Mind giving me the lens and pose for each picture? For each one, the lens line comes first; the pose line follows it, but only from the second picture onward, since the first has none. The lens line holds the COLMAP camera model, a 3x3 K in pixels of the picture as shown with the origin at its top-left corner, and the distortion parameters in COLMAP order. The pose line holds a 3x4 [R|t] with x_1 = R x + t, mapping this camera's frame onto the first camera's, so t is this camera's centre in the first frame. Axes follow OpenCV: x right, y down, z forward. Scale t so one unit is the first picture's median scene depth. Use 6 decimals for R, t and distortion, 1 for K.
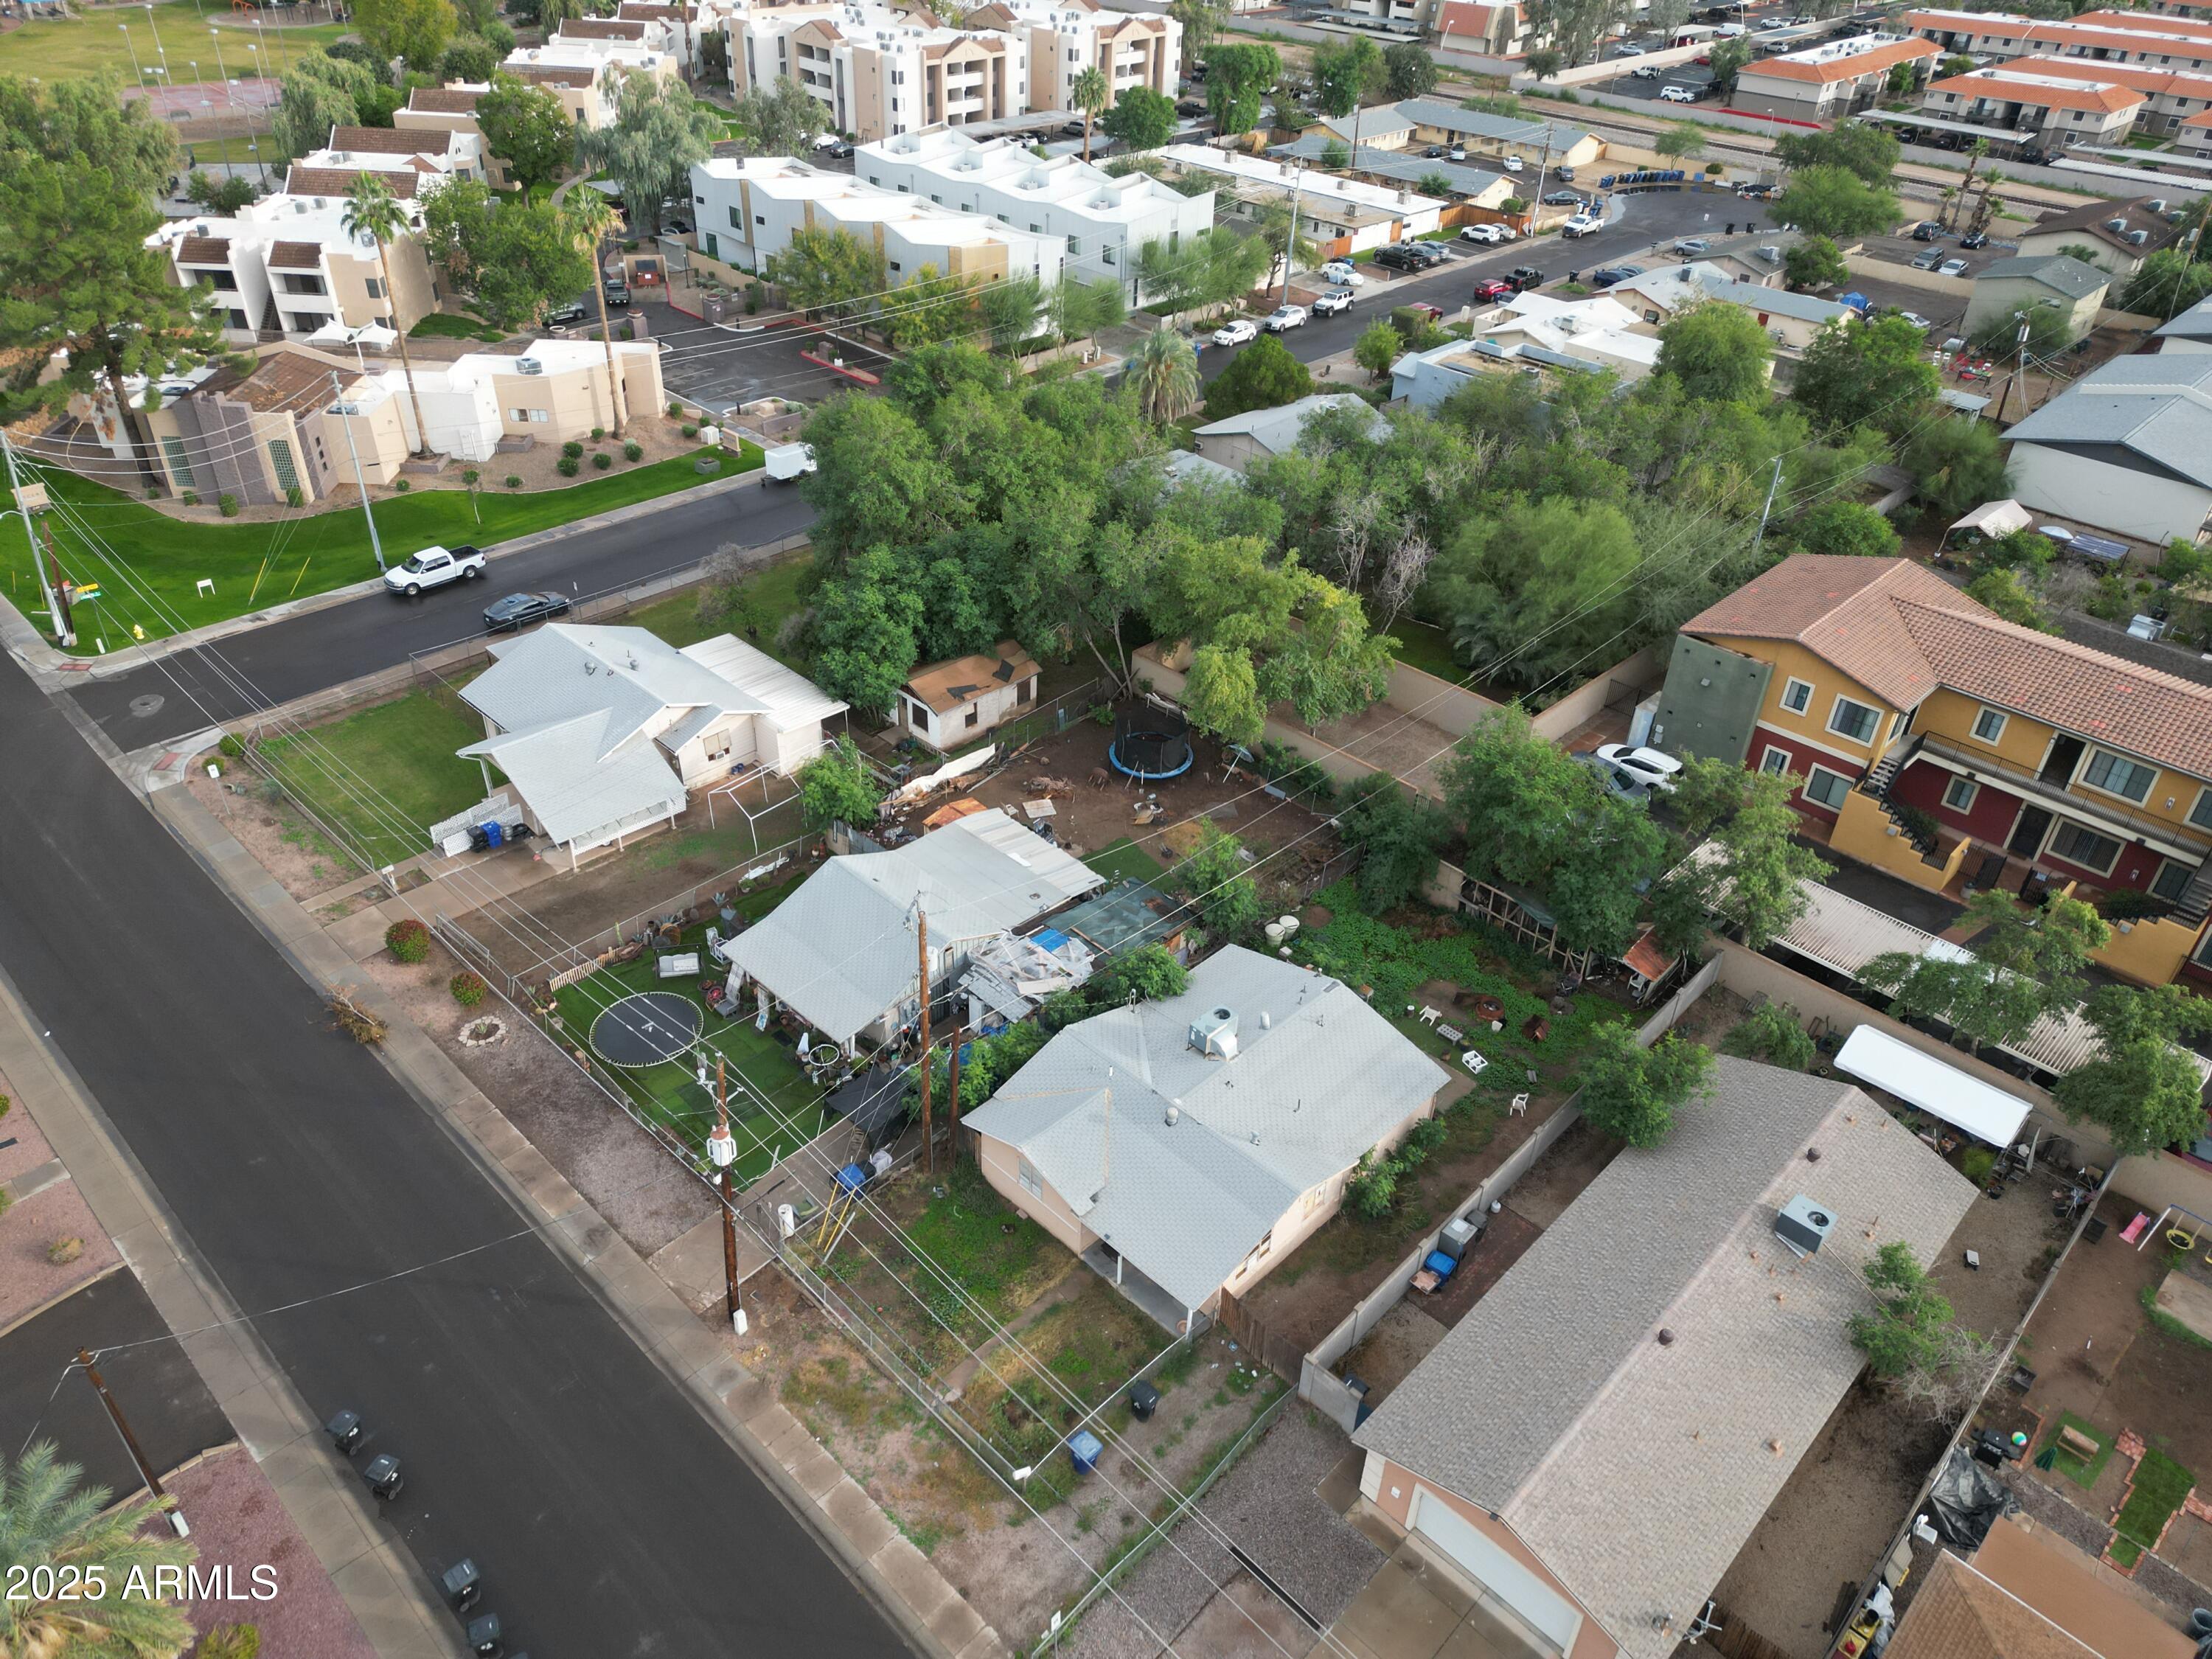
lens RADIAL K [[1545.2, 0, 1097.8], [0, 1545.2, 823.9], [0, 0, 1]] dist [0.079202, -0.078028]
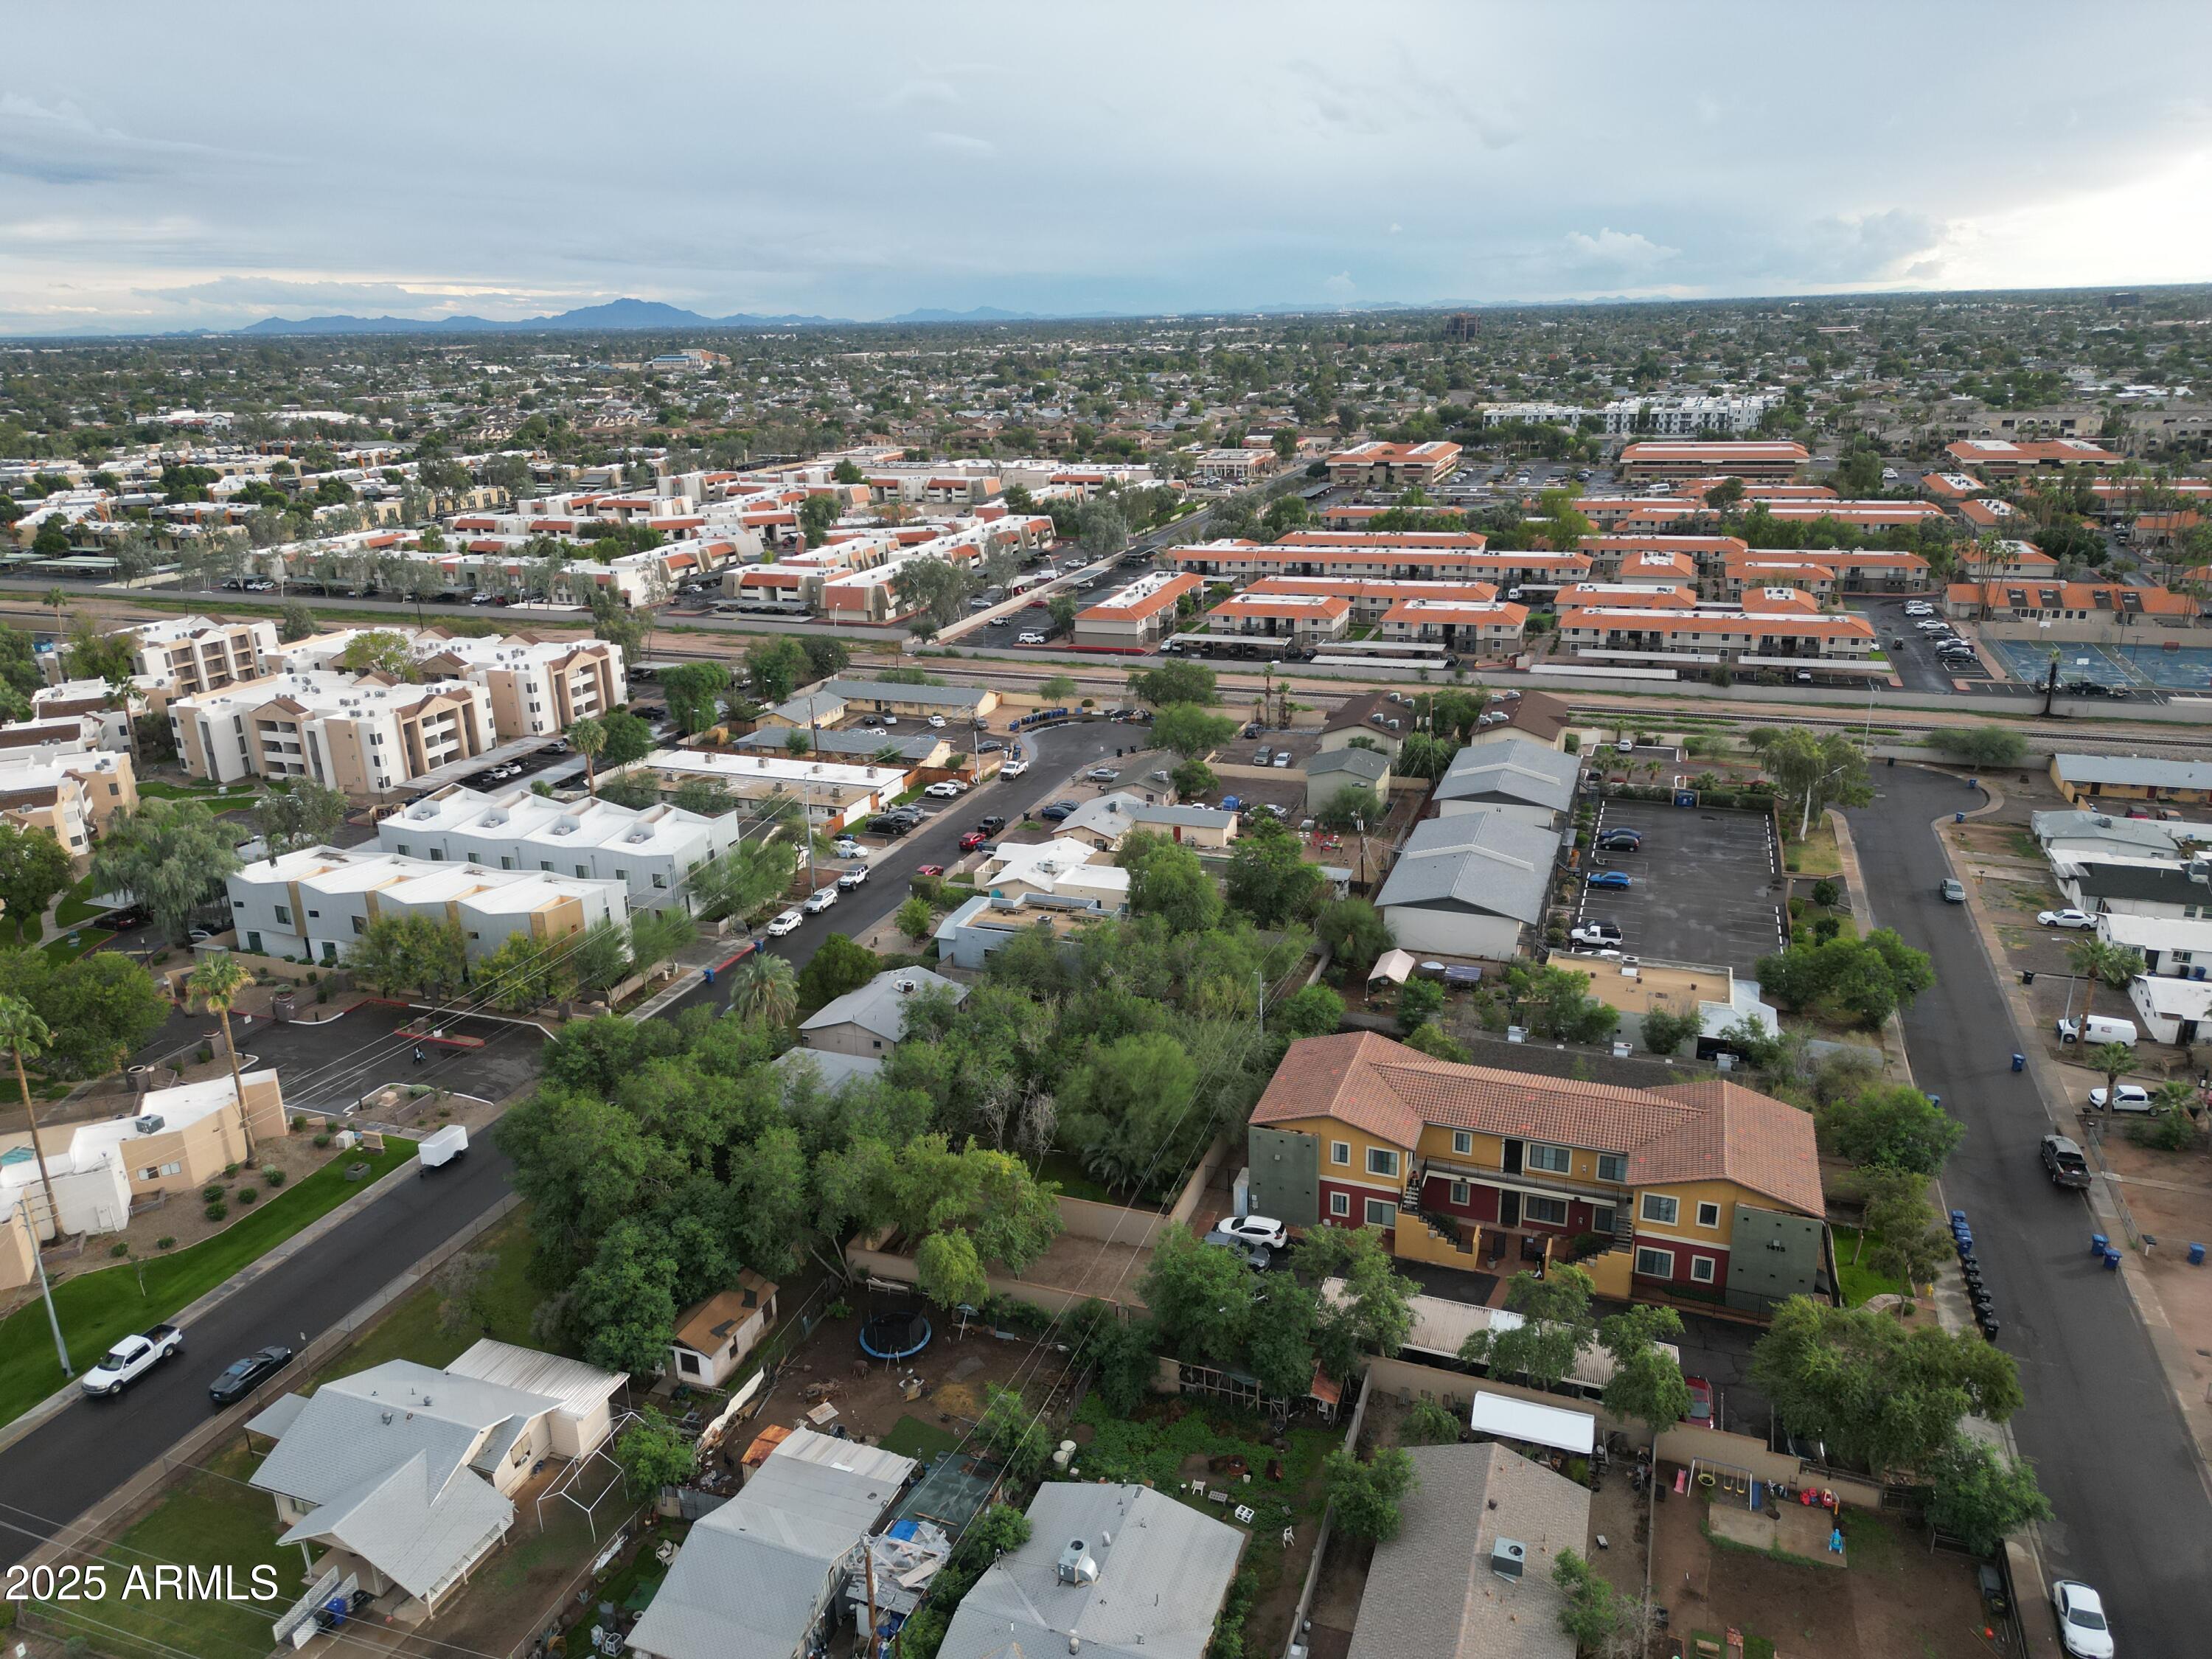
lens RADIAL K [[1538.4, 0, 1095.8], [0, 1538.4, 822.7], [0, 0, 1]] dist [0.085062, -0.083600]
pose [[0.913131, -0.180648, 0.365456, -0.188198], [0.275935, 0.933772, -0.227882, -0.095964], [-0.300086, 0.308928, 0.902503, -0.247988]]
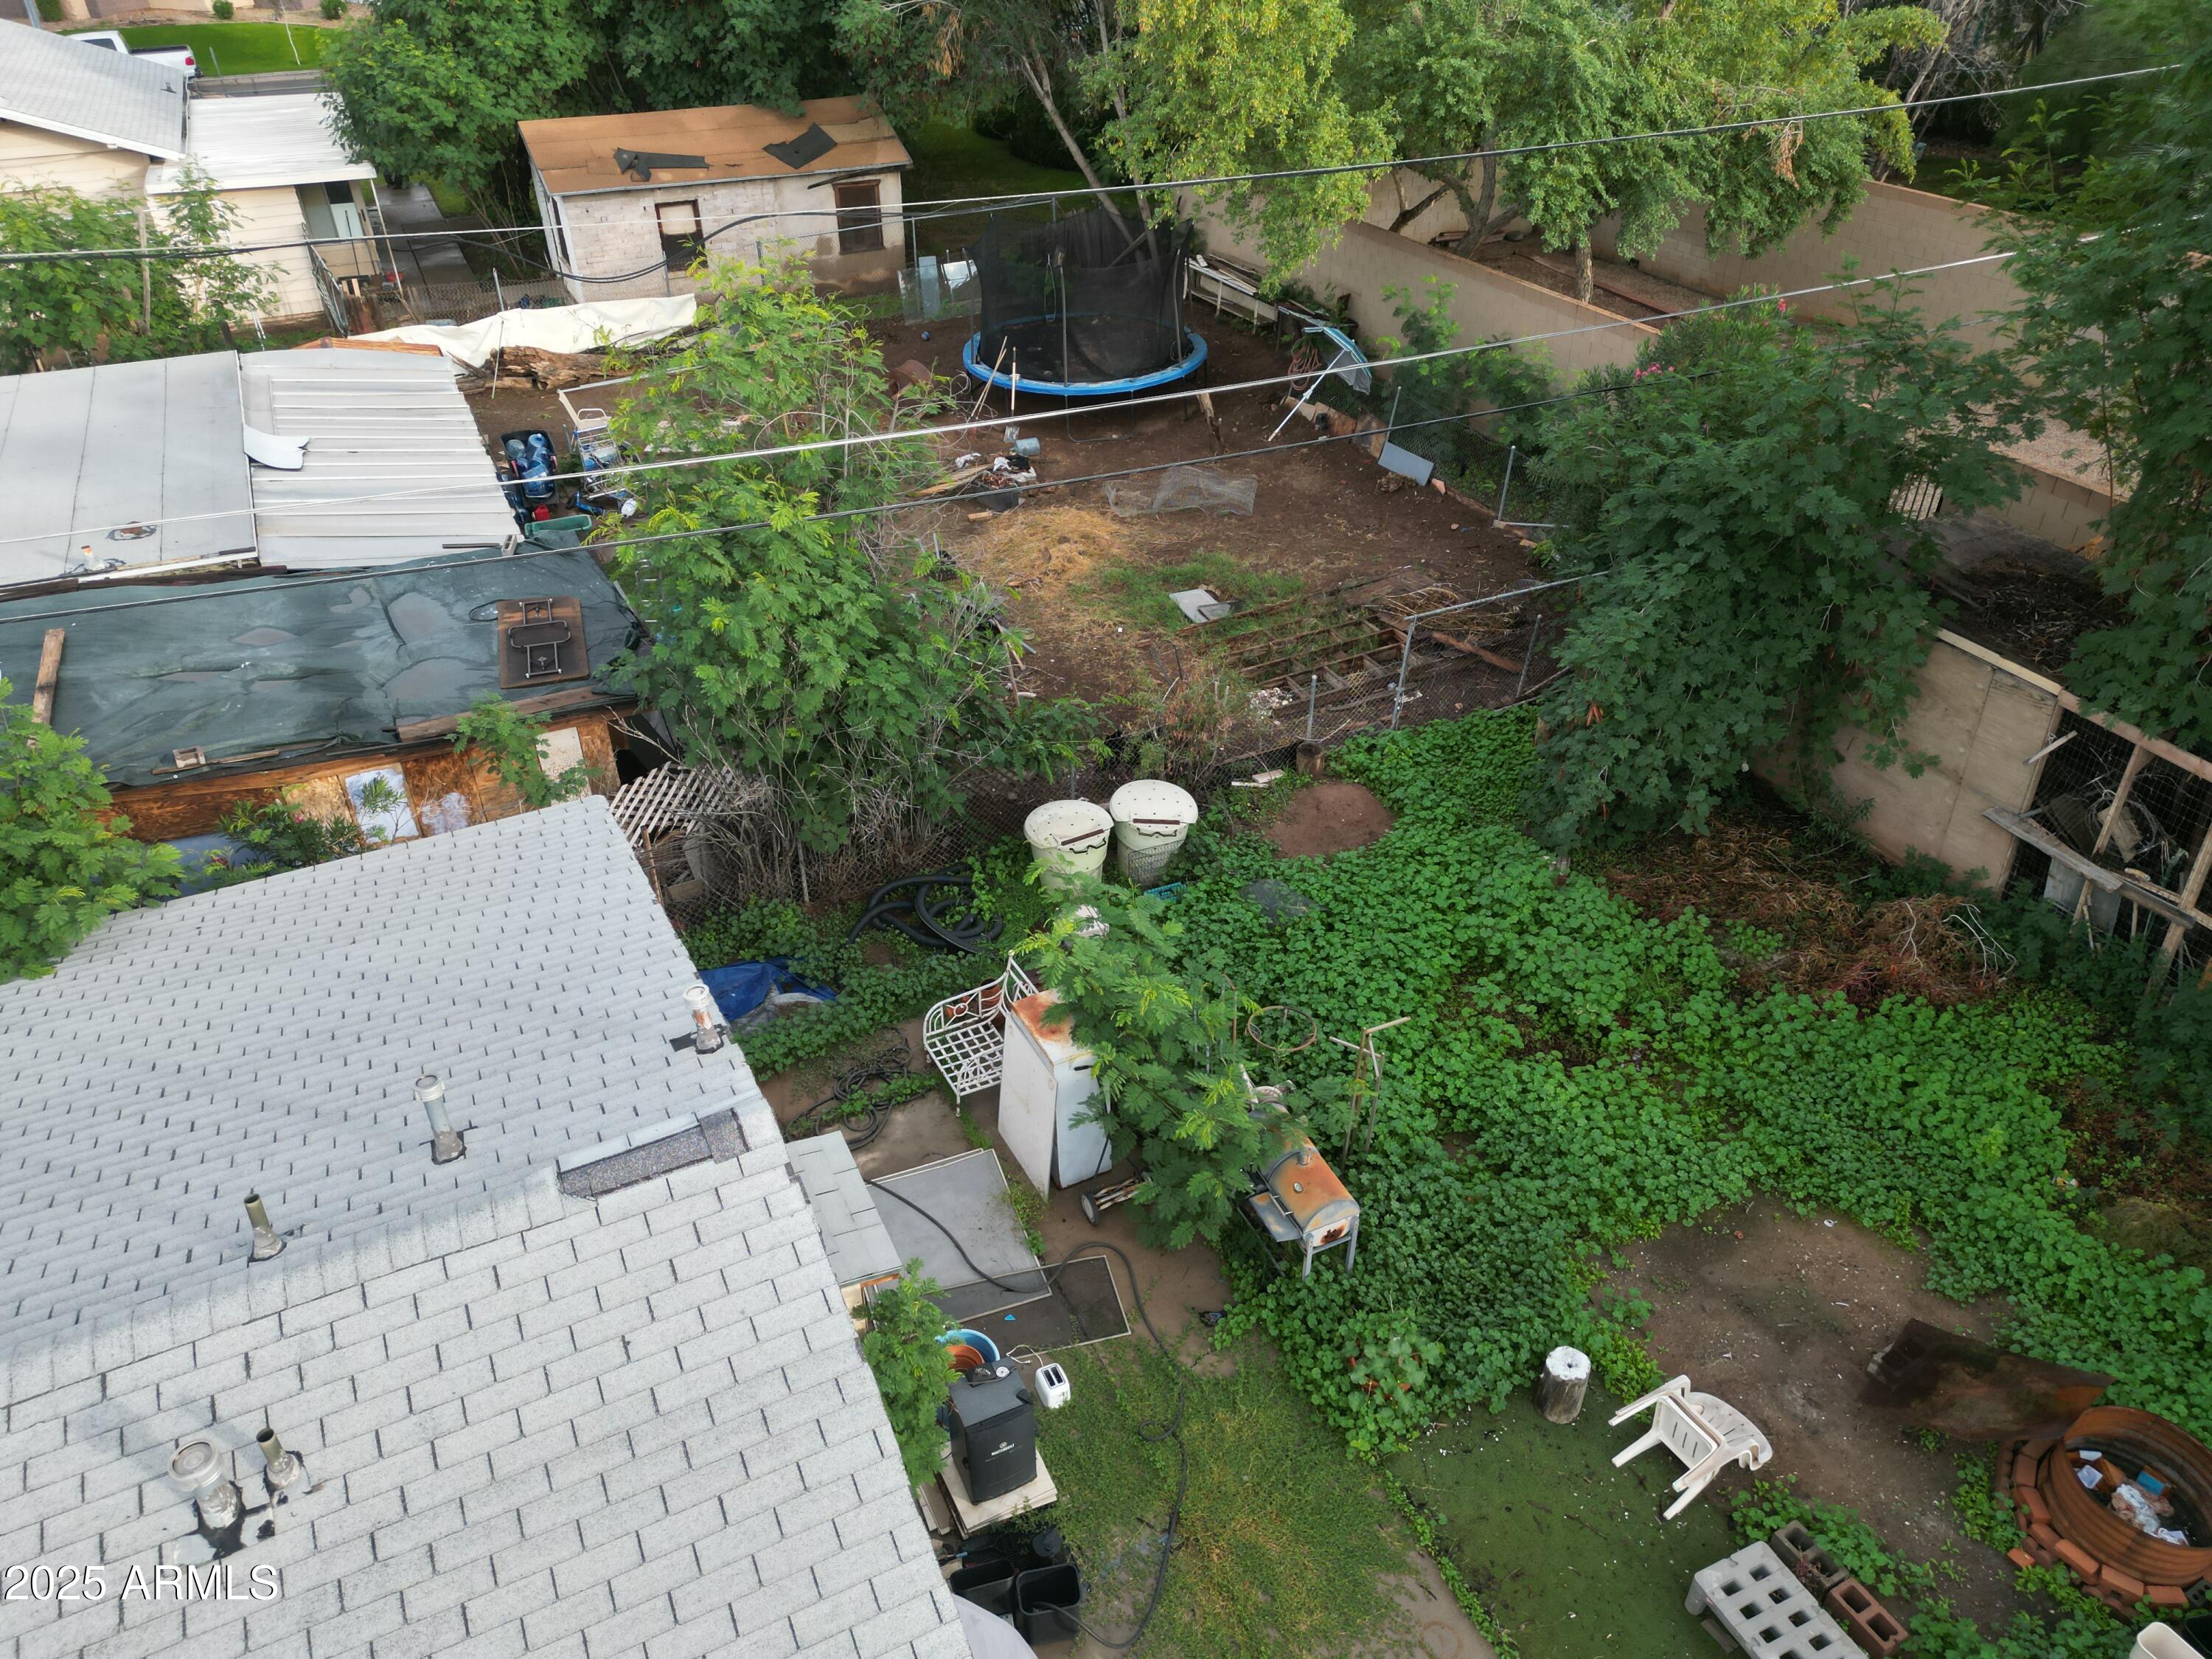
lens RADIAL K [[1545.2, 0, 1097.8], [0, 1545.2, 823.9], [0, 0, 1]] dist [0.079202, -0.078028]
pose [[0.938516, 0.149582, -0.311149, 0.158814], [-0.153558, 0.988069, 0.011829, 0.054432], [0.309206, 0.036678, 0.950288, 0.662191]]
